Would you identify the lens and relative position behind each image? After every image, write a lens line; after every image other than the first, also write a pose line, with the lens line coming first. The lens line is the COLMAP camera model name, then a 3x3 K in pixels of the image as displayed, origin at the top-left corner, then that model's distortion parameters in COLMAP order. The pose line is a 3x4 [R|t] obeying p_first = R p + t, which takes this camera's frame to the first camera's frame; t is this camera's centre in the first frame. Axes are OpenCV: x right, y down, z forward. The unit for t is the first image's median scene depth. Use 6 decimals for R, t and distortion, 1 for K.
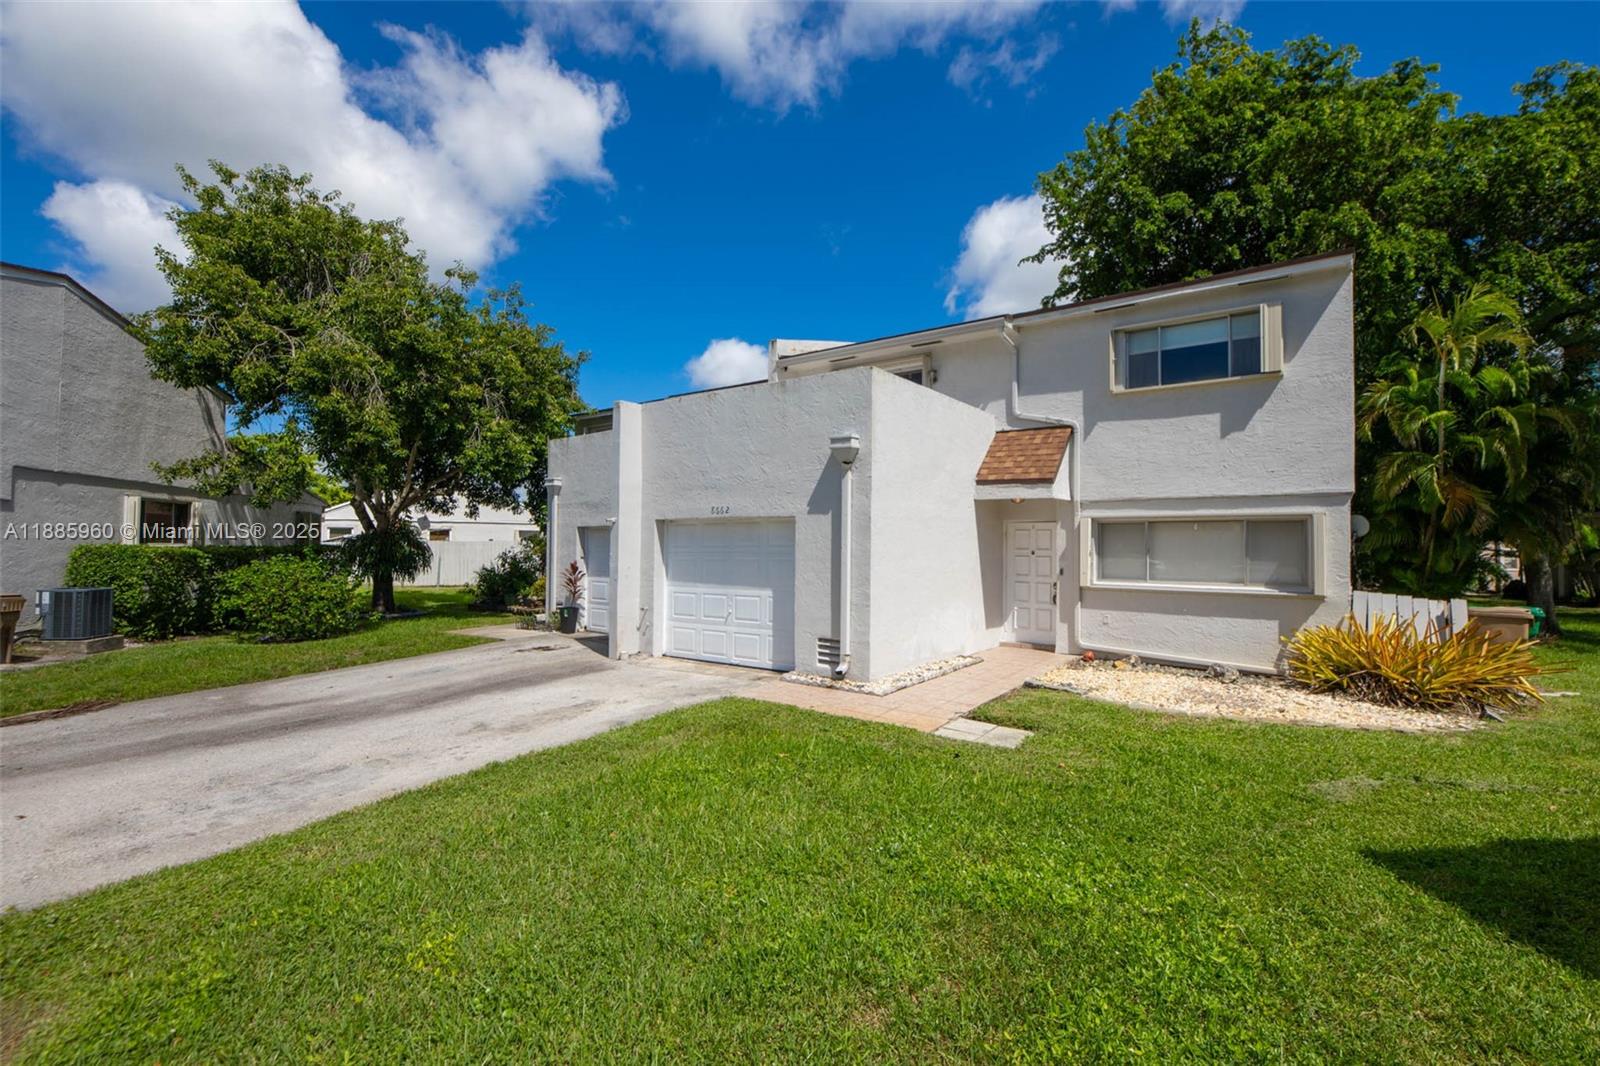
lens RADIAL K [[714.1, 0, 783.6], [0, 714.1, 526.4], [0, 0, 1]] dist [0.003836, 0.000389]
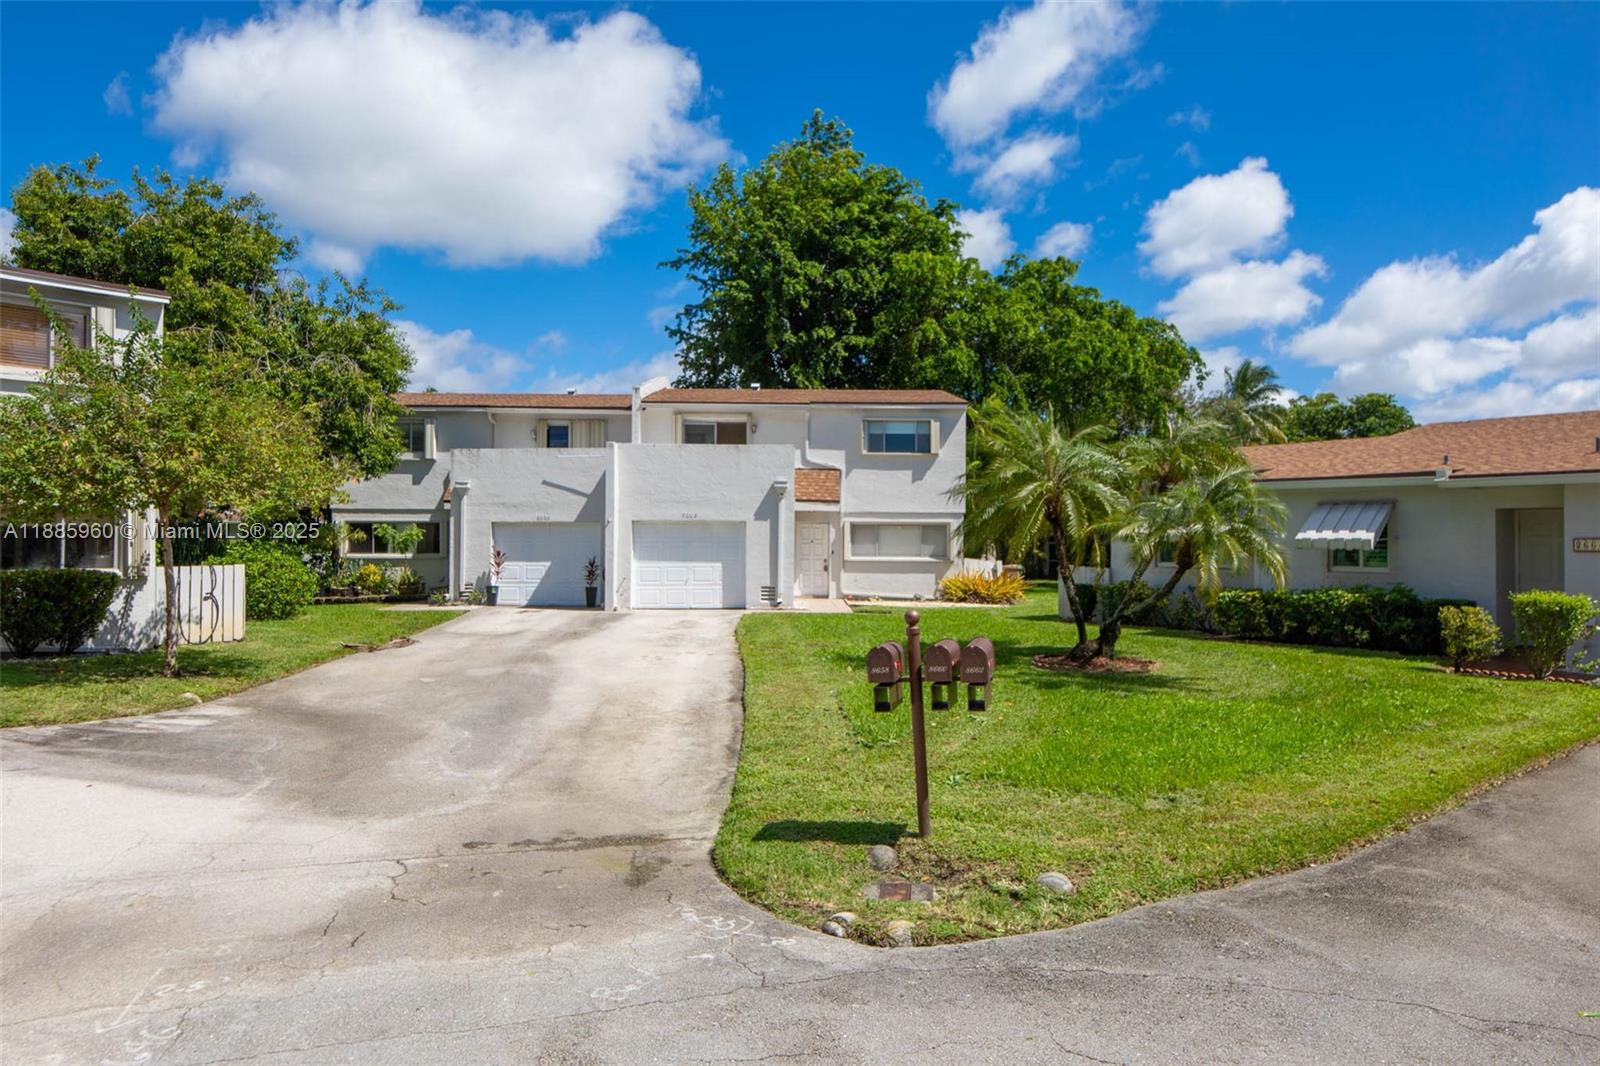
lens RADIAL K [[1072.4, 0, 745.9], [0, 1072.4, 524.7], [0, 0, 1]] dist [0.013266, -0.012950]
pose [[0.823566, 0.007614, 0.567169, -1.390990], [-0.017236, 0.999784, 0.011605, -0.034132], [-0.566958, -0.019333, 0.823520, -1.136053]]
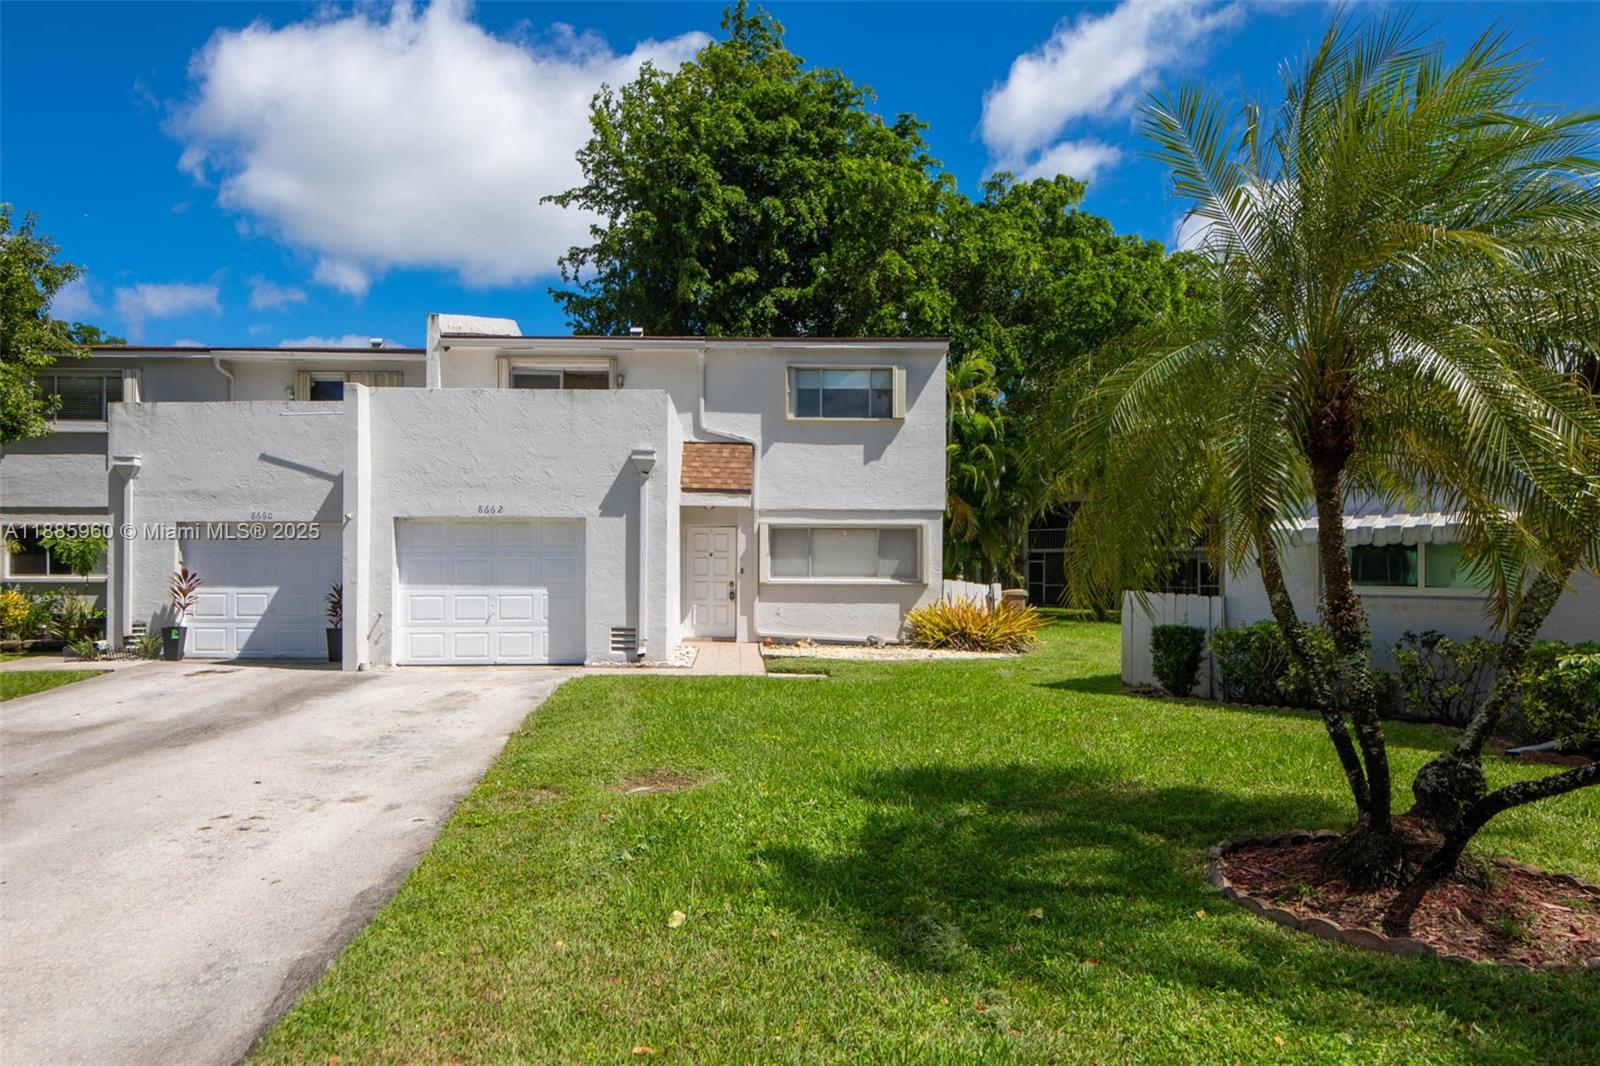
lens RADIAL K [[1072.4, 0, 737.5], [0, 1072.4, 552.7], [0, 0, 1]] dist [0.013266, -0.012950]
pose [[0.802632, 0.003268, 0.596465, -0.692334], [-0.015620, 0.999757, 0.015541, 0.008503], [-0.596270, -0.021790, 0.802489, -0.397862]]
